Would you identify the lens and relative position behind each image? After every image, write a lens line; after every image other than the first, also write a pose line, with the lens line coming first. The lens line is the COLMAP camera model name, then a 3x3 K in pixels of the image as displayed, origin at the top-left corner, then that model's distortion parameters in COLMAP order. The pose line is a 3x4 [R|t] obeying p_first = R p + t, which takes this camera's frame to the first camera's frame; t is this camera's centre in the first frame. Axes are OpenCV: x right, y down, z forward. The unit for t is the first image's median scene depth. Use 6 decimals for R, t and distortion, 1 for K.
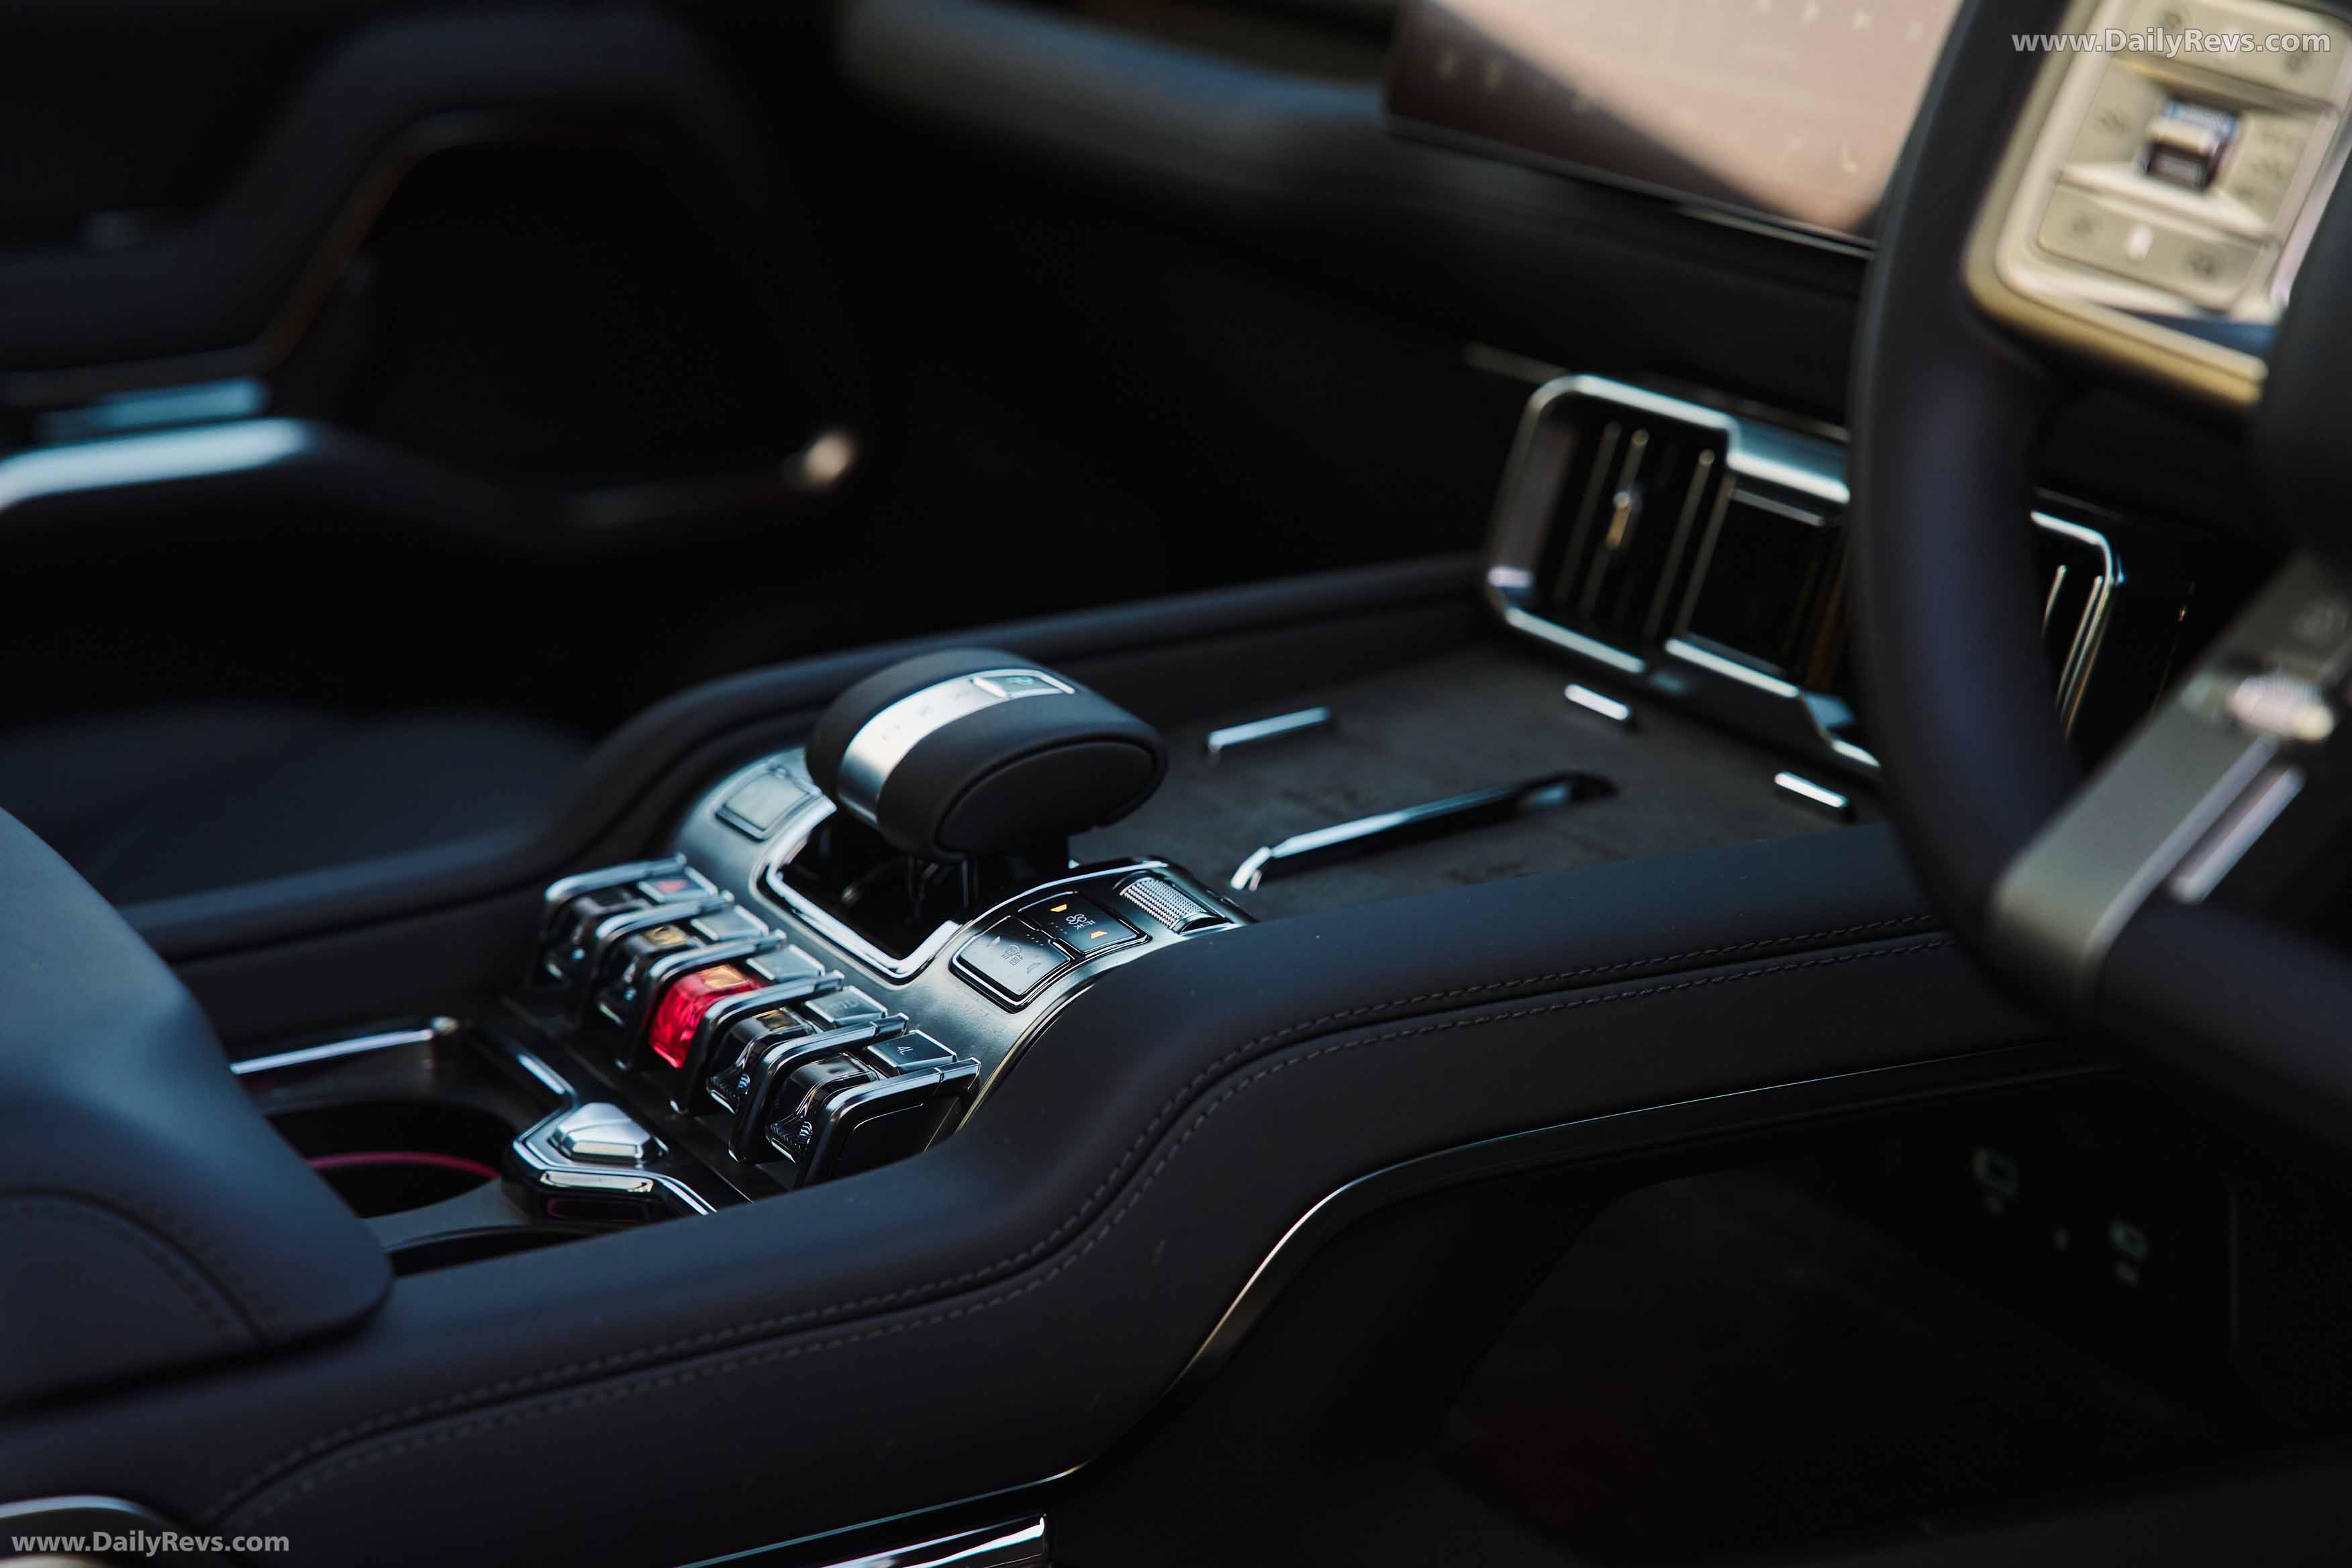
lens RADIAL K [[4585.6, 0, 1176.0], [0, 4585.6, 784.0], [0, 0, 1]] dist [0.319813, -0.080416]
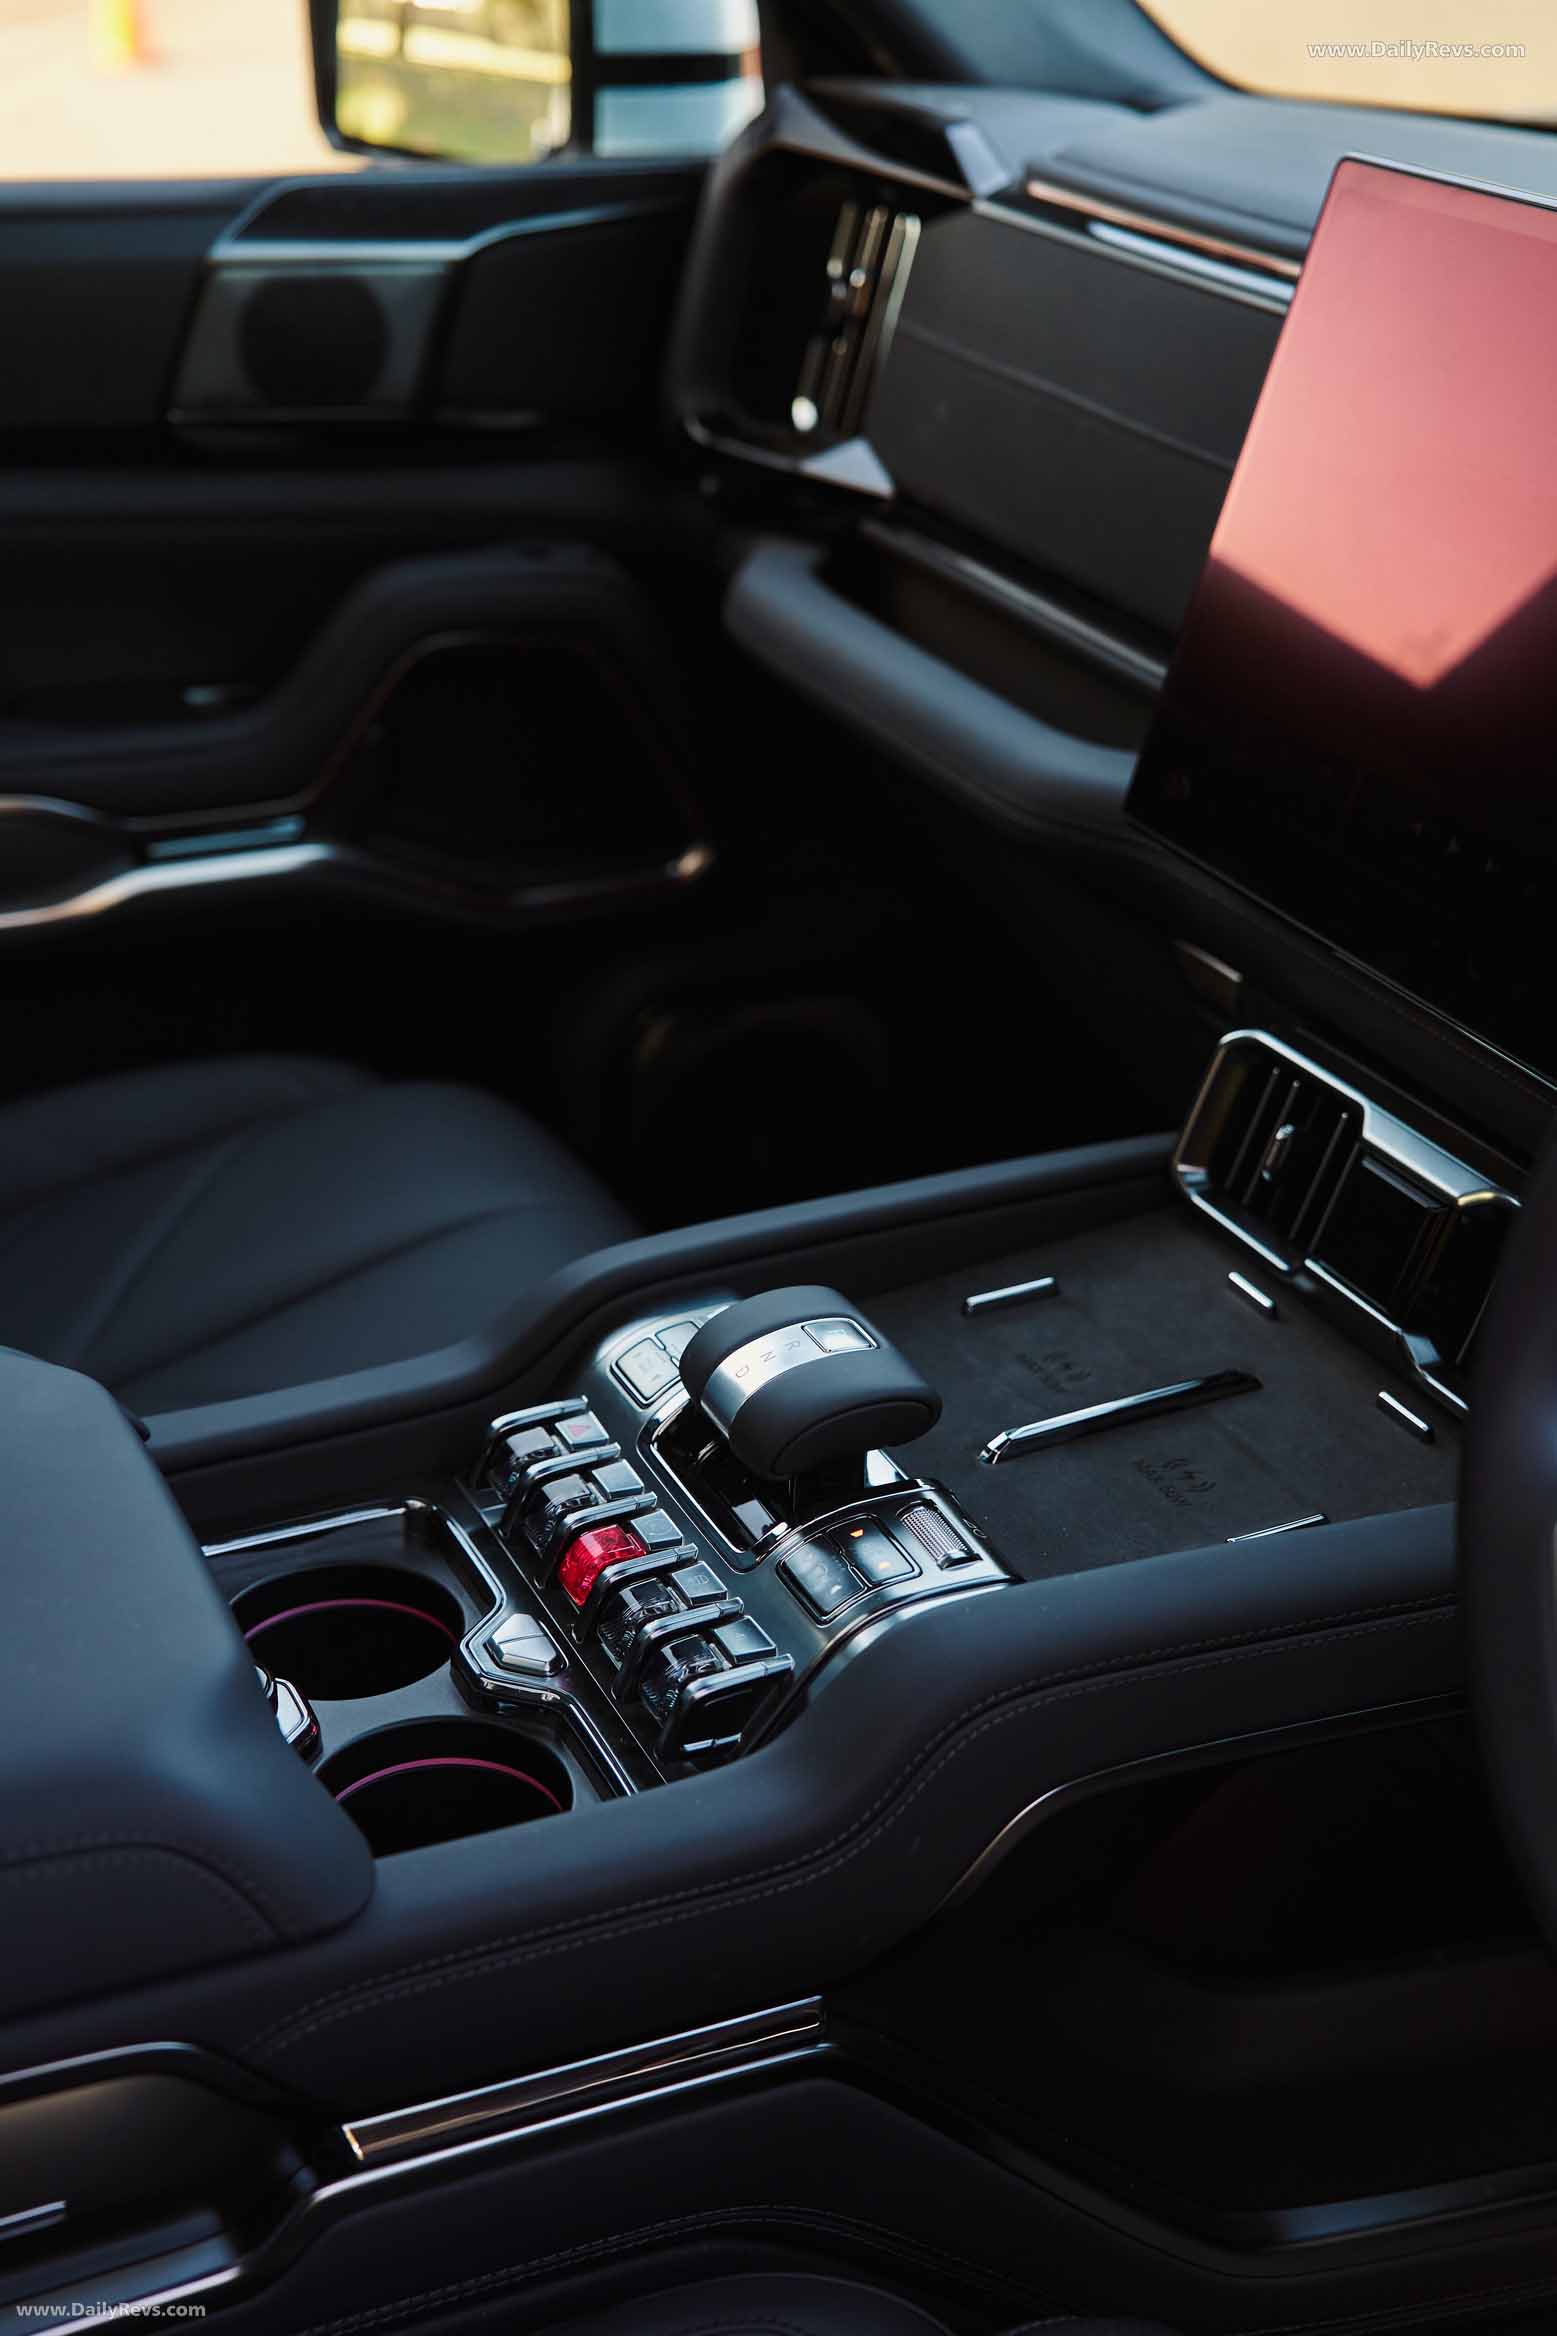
lens RADIAL K [[3180.3, 0, 778.5], [0, 3180.3, 1168.0], [0, 0, 1]] dist [0.138314, 0.014544]
pose [[0.997117, 0.069534, -0.030363, -0.026239], [-0.064347, 0.987010, 0.147207, -0.210273], [0.040205, -0.144829, 0.988640, 0.059717]]
